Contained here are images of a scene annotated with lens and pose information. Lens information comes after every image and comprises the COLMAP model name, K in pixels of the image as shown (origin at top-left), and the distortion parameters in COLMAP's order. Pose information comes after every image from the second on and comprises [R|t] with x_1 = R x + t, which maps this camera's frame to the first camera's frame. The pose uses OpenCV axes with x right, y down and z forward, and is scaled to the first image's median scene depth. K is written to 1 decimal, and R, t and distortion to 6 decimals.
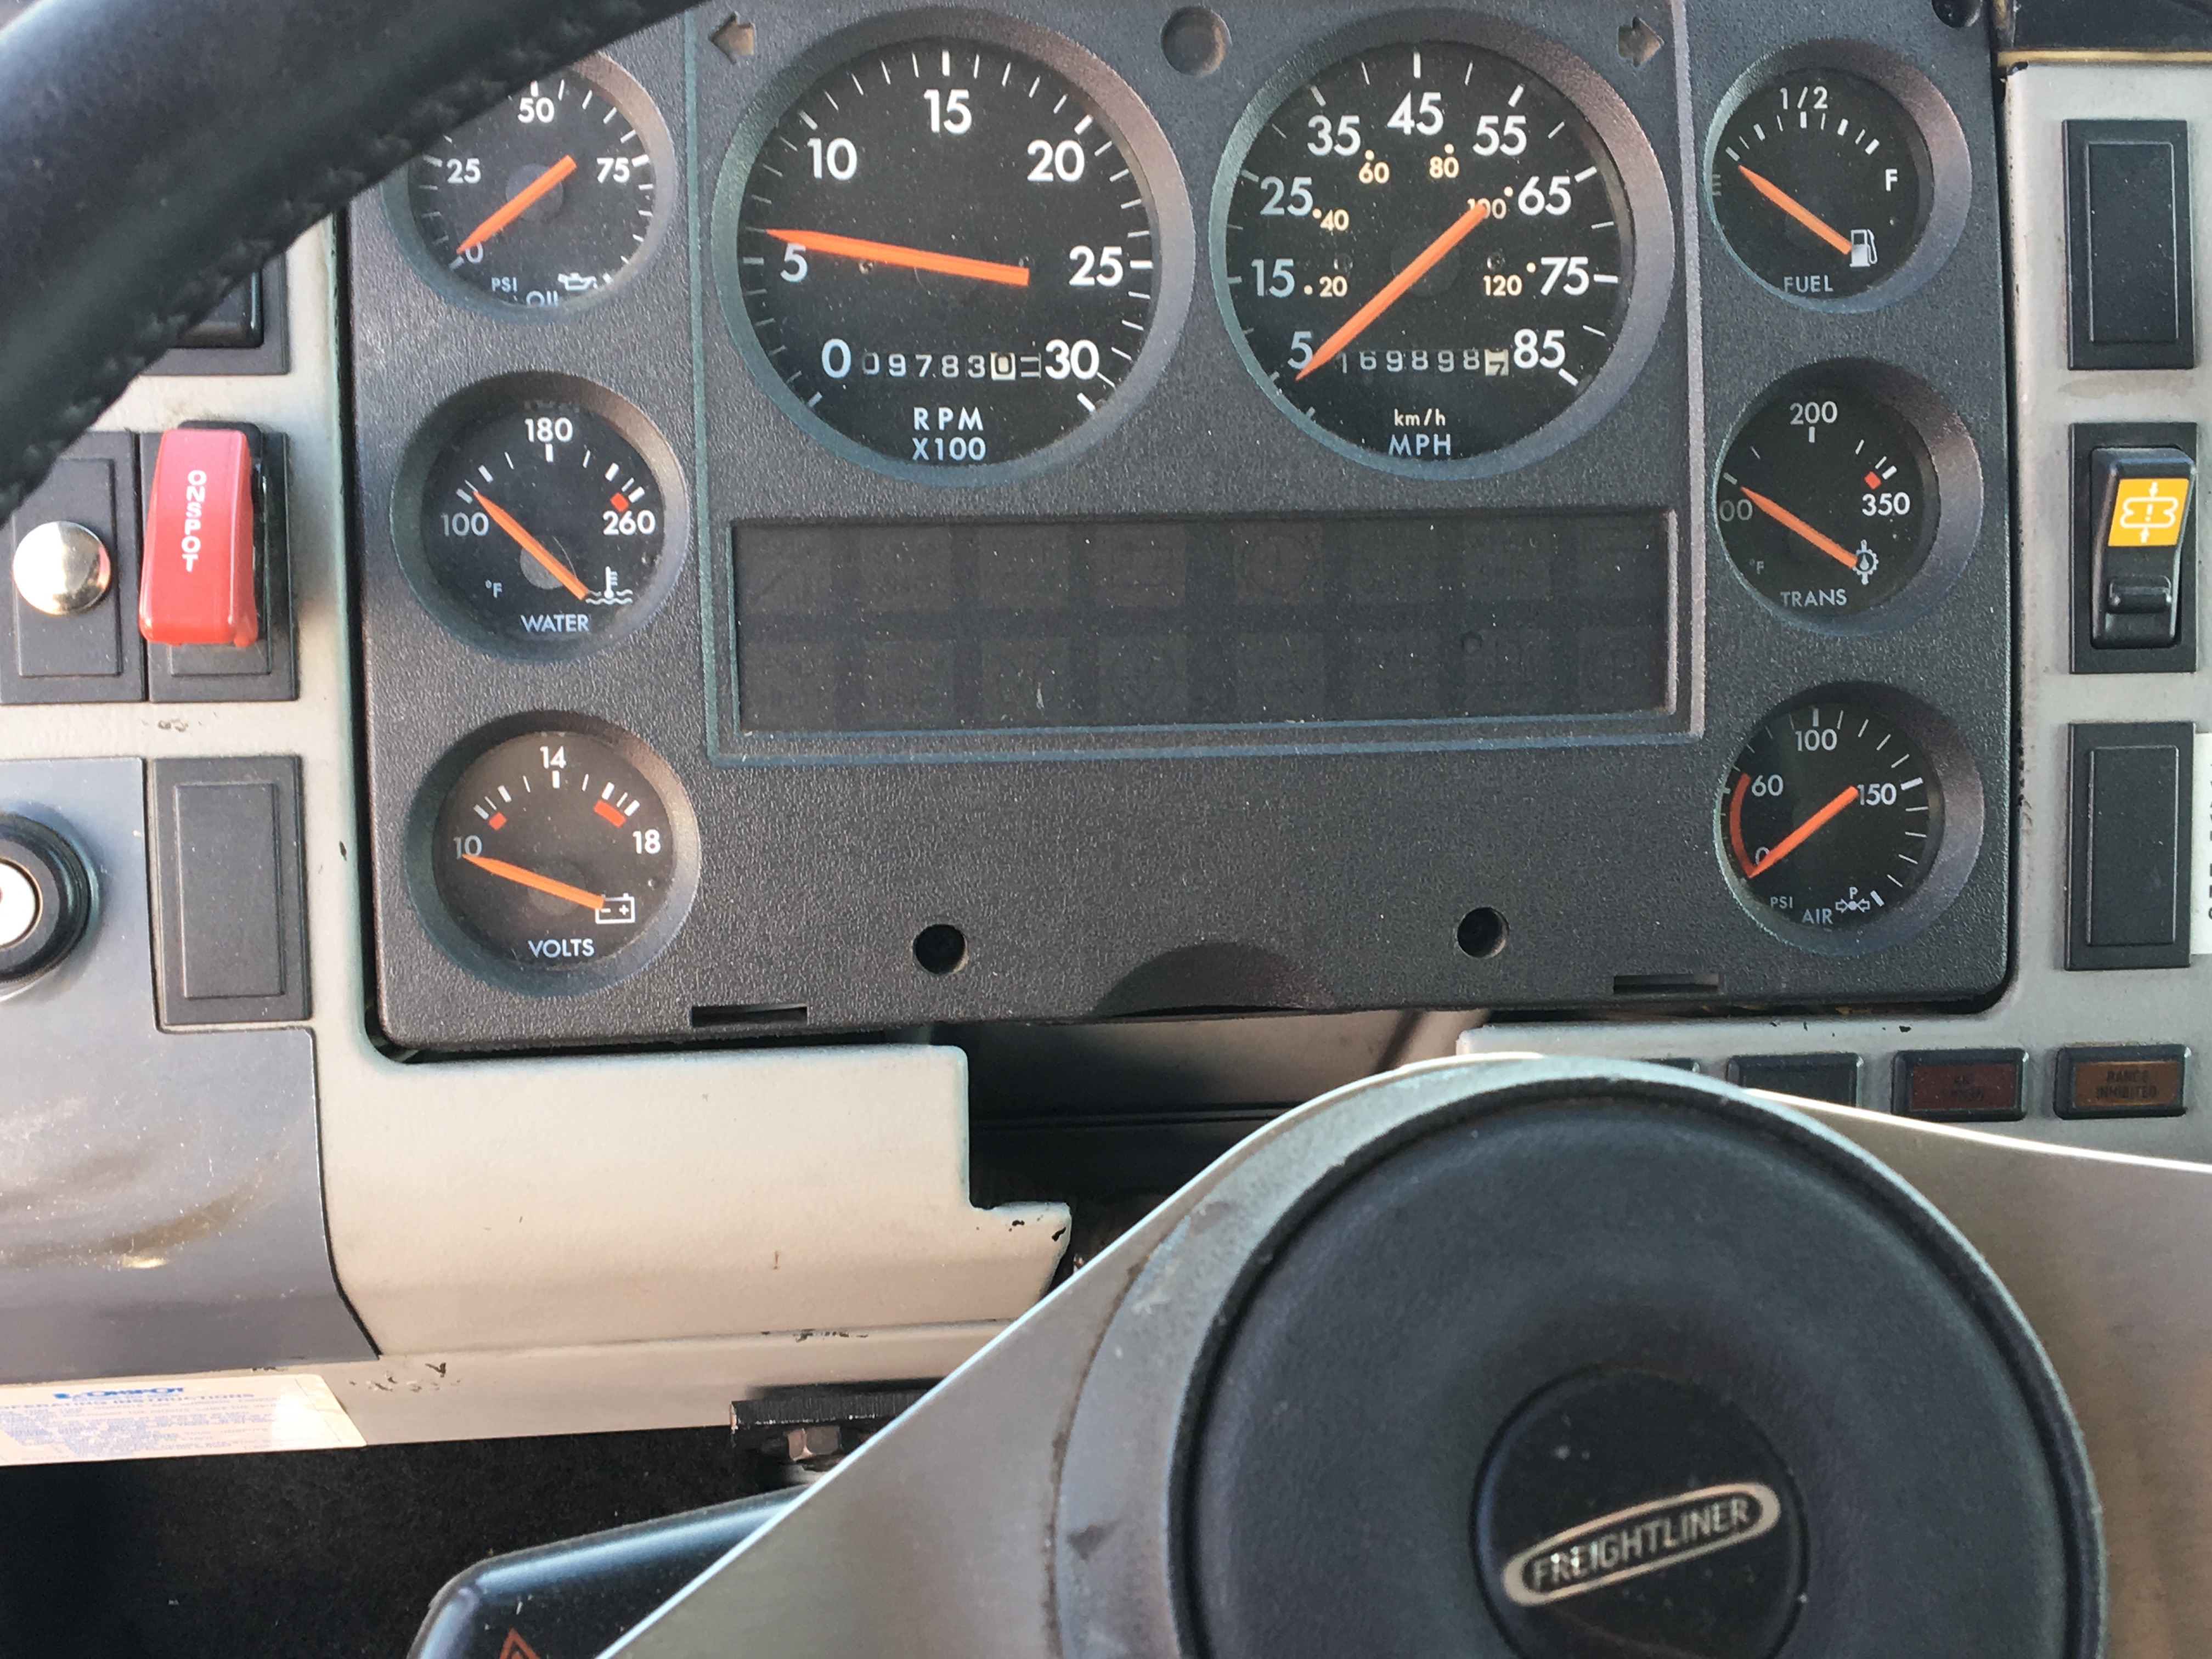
lens RADIAL K [[2858.1, 0, 1107.5], [0, 2858.1, 843.9], [0, 0, 1]] dist [0.139192, -0.361051]
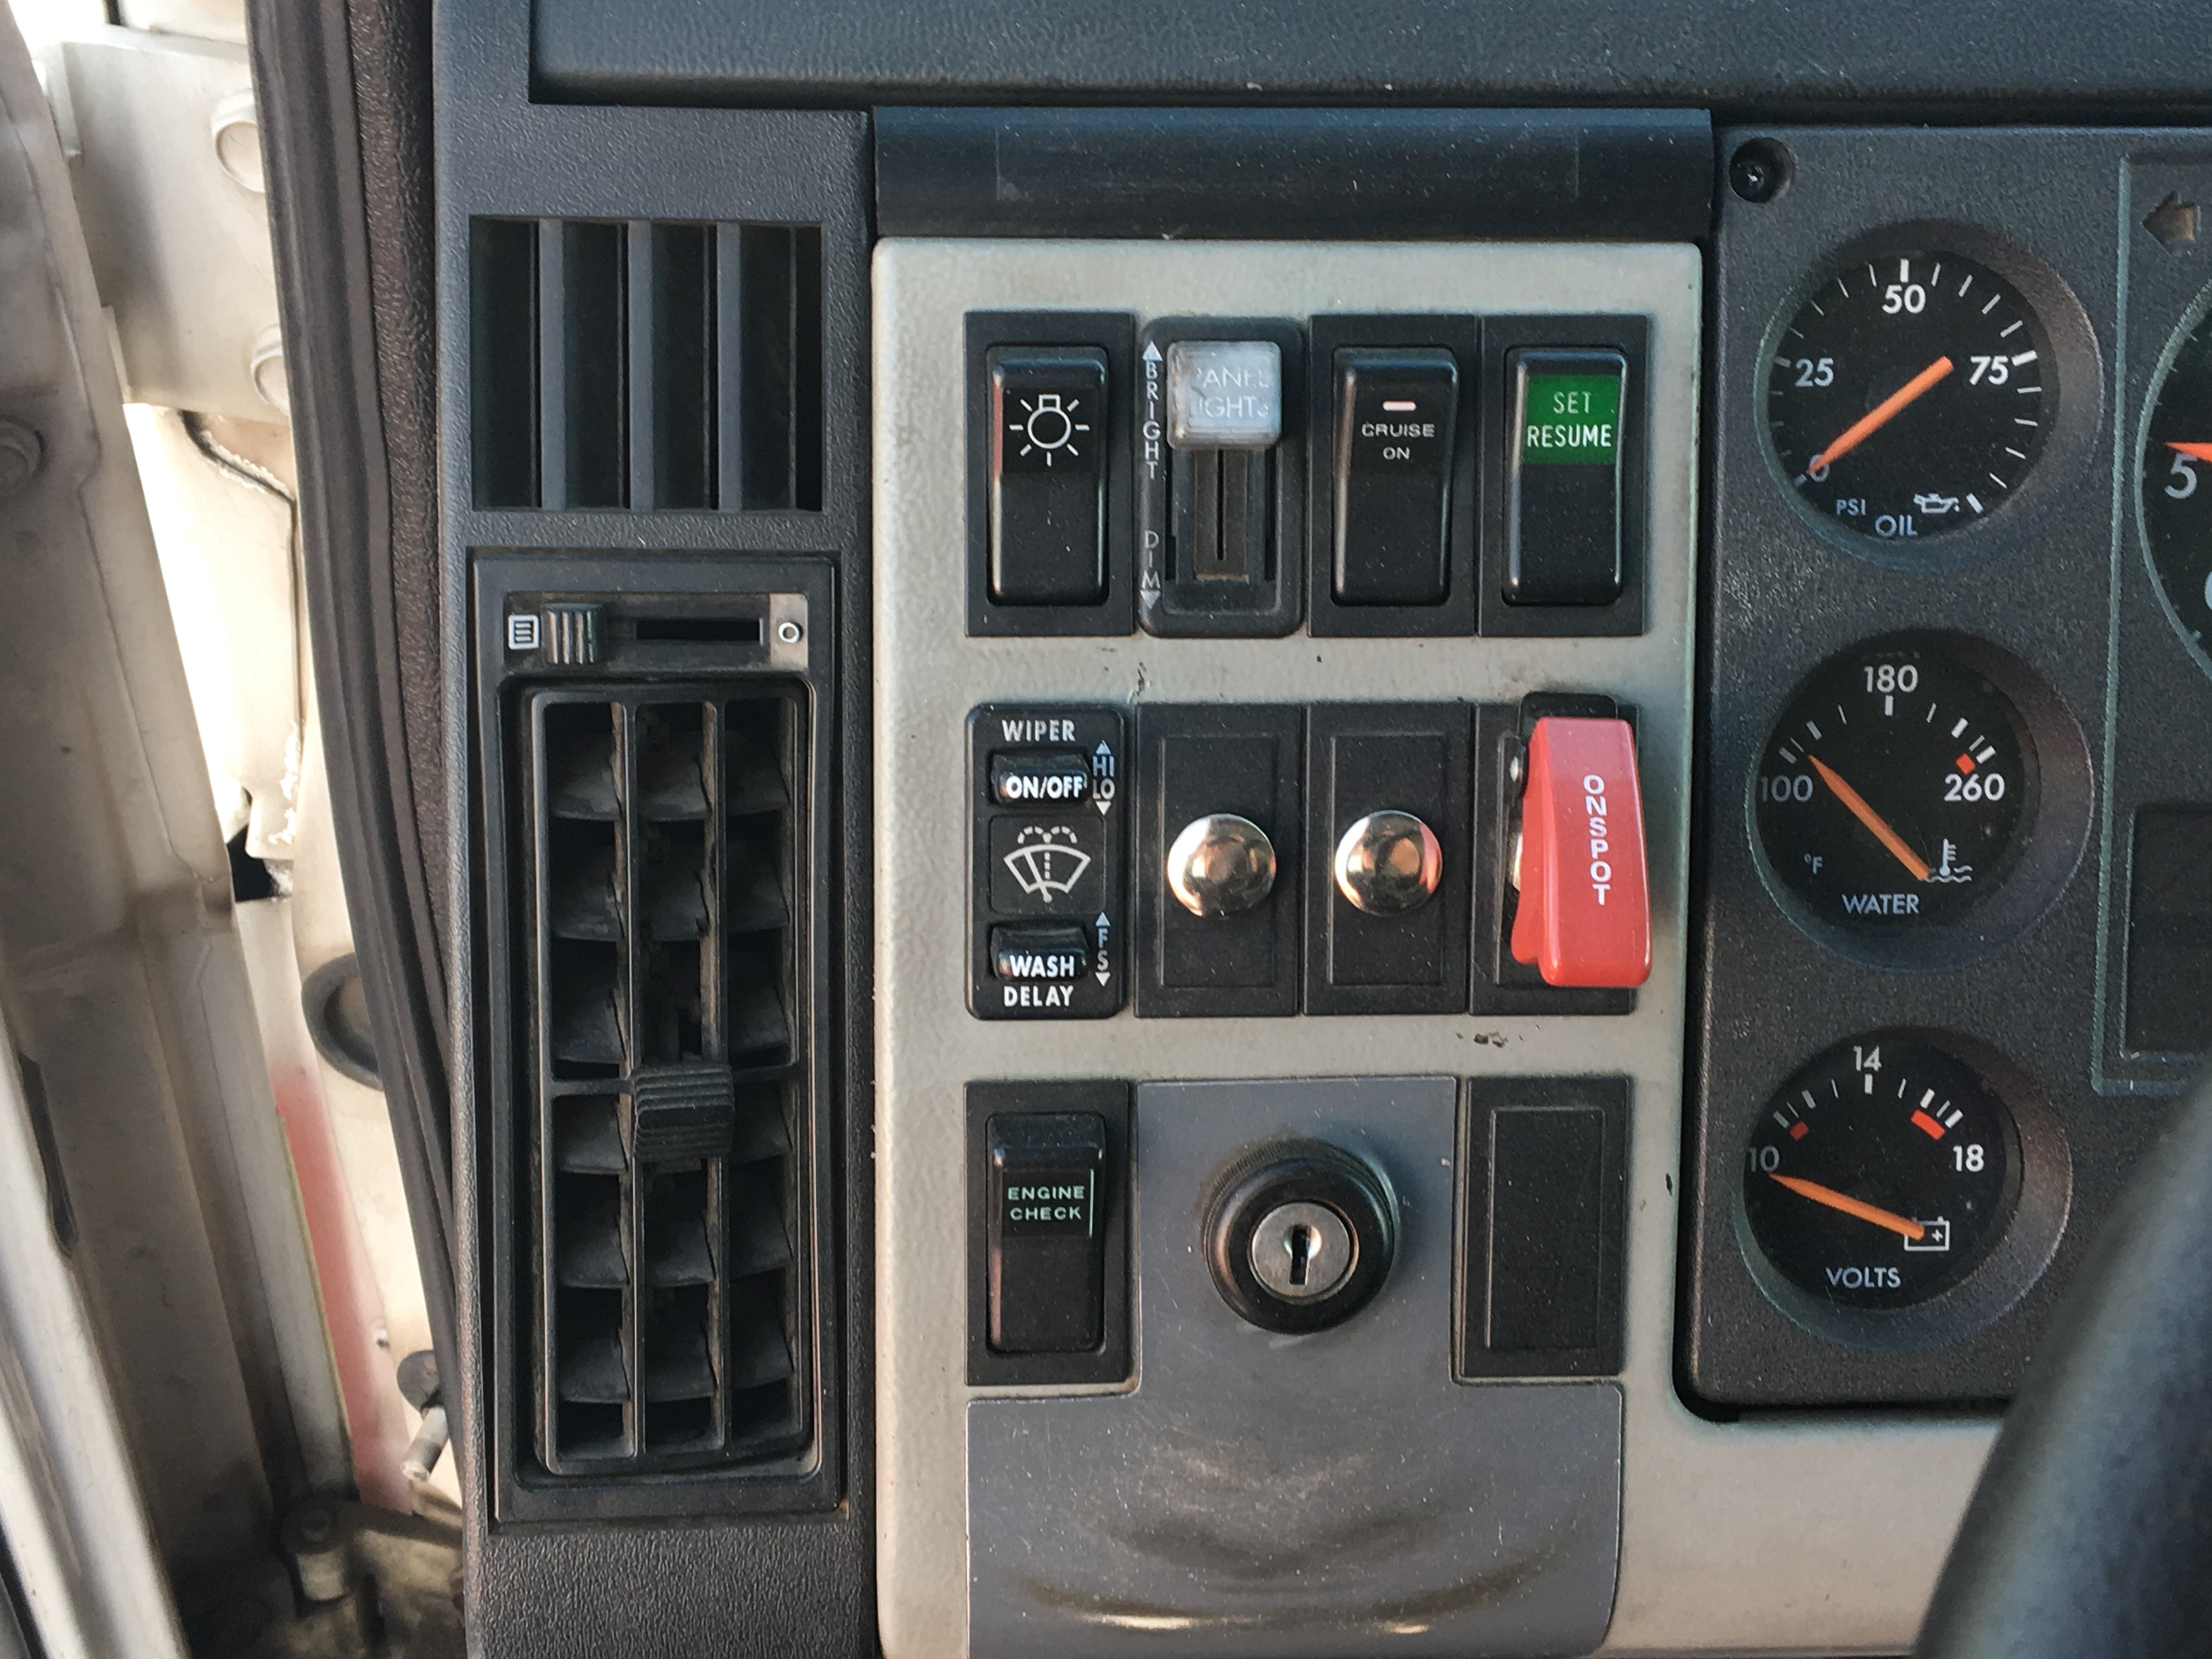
lens RADIAL K [[2858.1, 0, 1107.5], [0, 2858.1, 843.9], [0, 0, 1]] dist [0.139192, -0.361051]
pose [[0.997428, 0.033508, -0.063359, -0.369273], [-0.027822, 0.995680, 0.088580, -0.164681], [0.066053, -0.086589, 0.994052, 0.140317]]
